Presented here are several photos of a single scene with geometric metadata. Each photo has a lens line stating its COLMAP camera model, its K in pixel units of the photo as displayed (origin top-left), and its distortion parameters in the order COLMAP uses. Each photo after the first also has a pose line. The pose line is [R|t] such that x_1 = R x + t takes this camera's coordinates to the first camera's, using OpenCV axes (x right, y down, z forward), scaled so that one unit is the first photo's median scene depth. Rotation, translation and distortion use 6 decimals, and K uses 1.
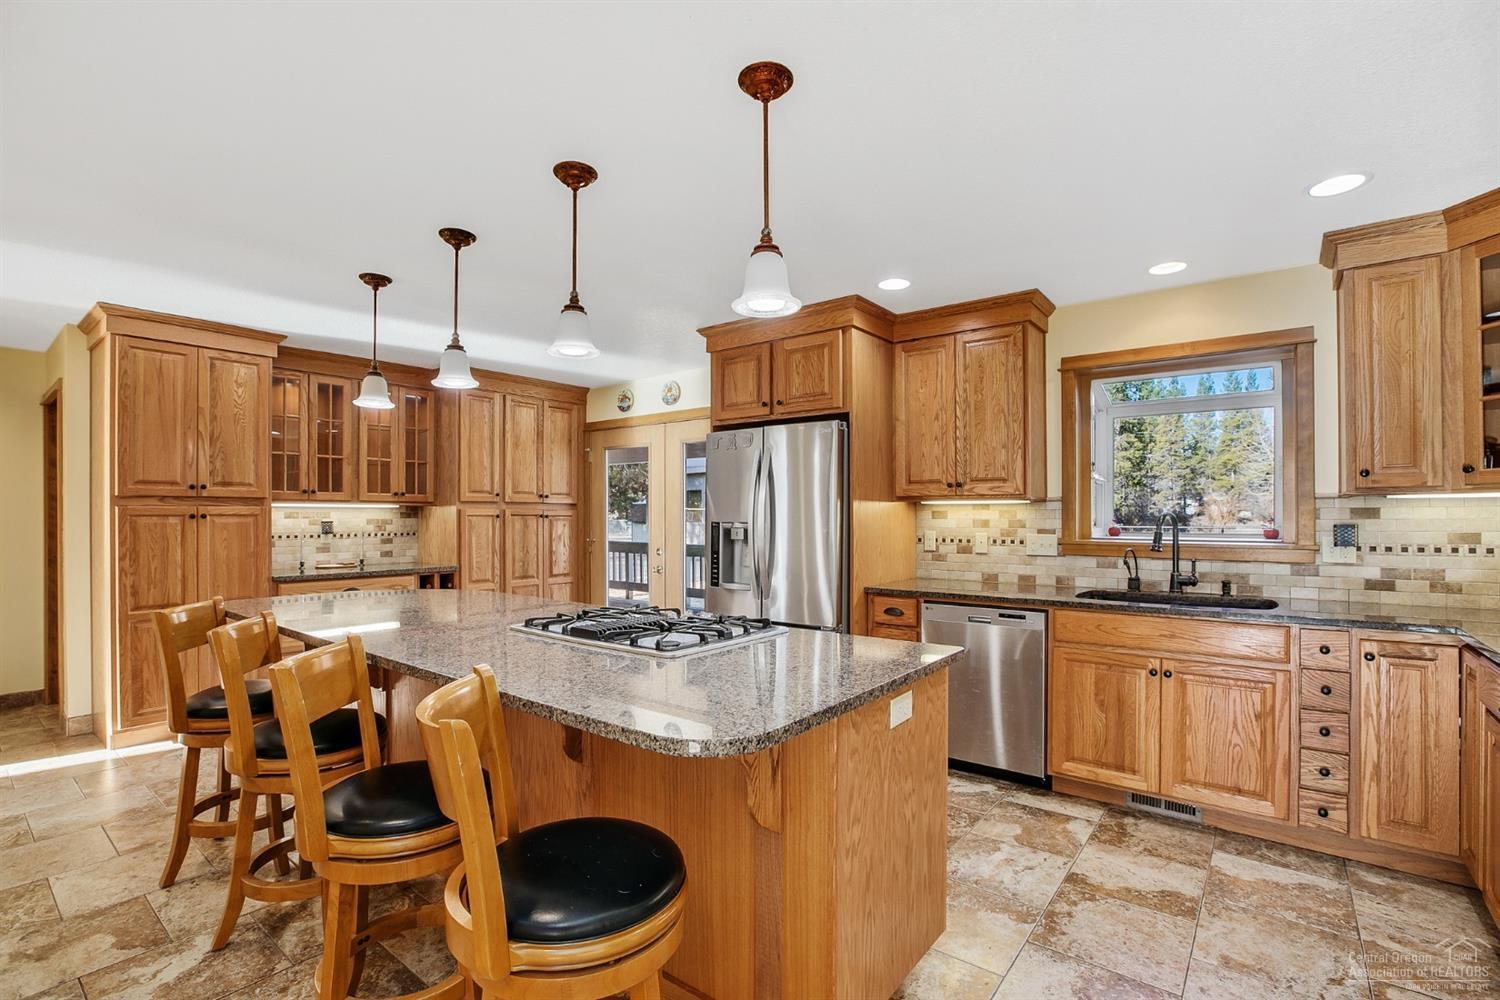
lens RADIAL K [[688.1, 0, 750.0], [0, 688.1, 500.0], [0, 0, 1]] dist [-0.025271, 0.000402]
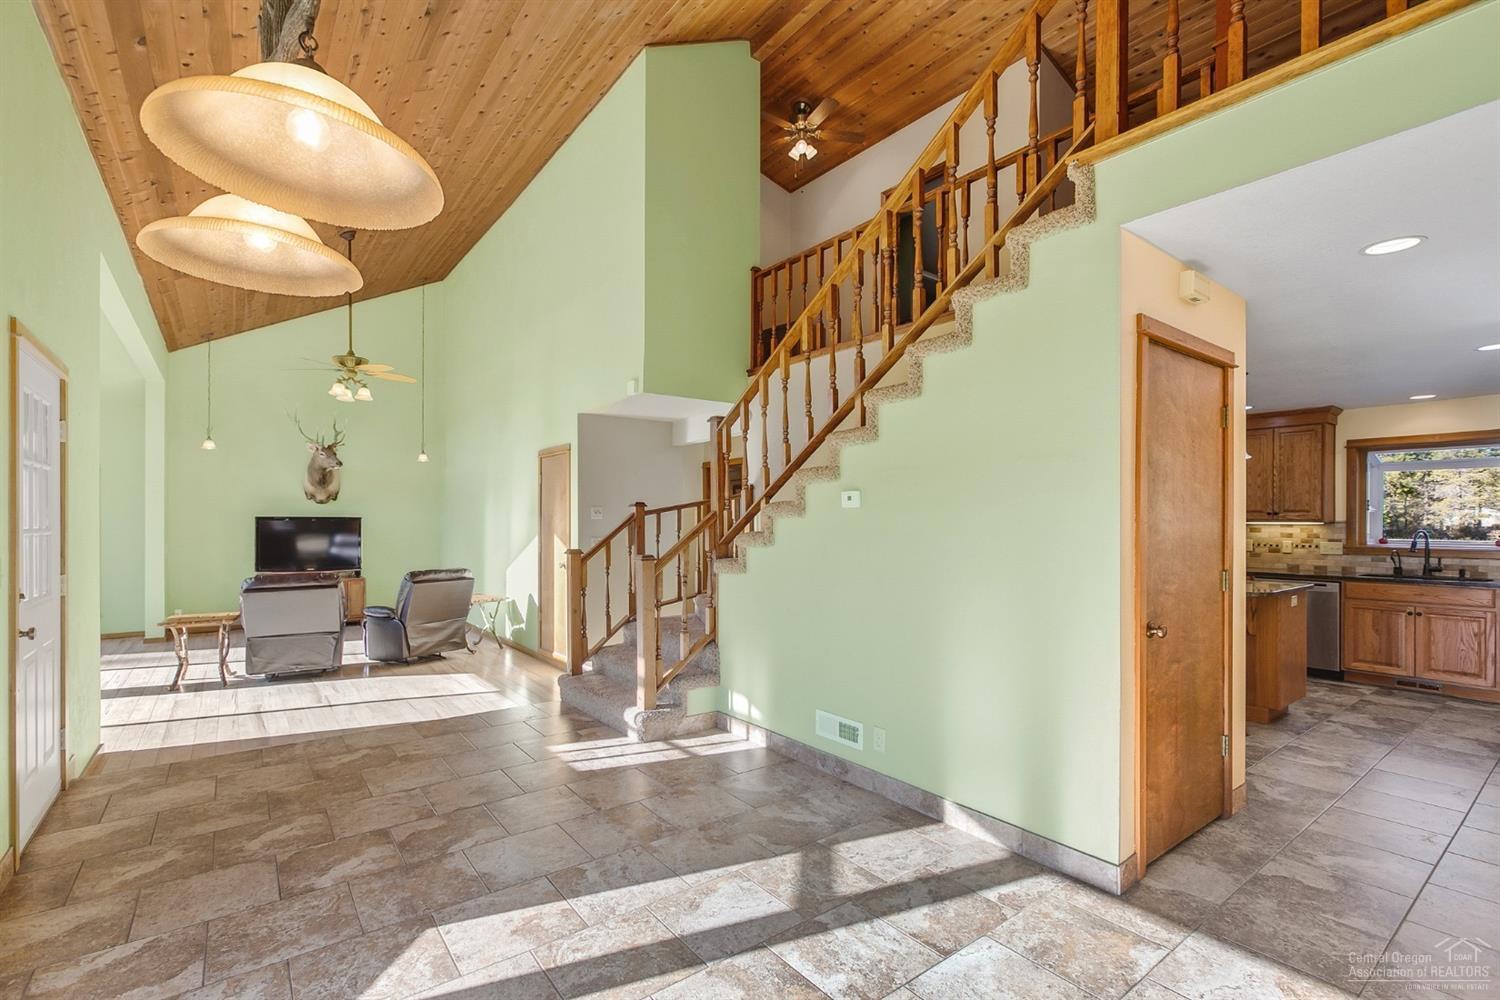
lens RADIAL K [[676.0, 0, 752.0], [0, 676.0, 510.3], [0, 0, 1]] dist [0.010880, -0.000669]
pose [[0.968687, 0.001374, -0.248281, -0.645029], [-0.000415, 0.999992, 0.003914, -0.041242], [0.248285, -0.003689, 0.968680, -1.173357]]
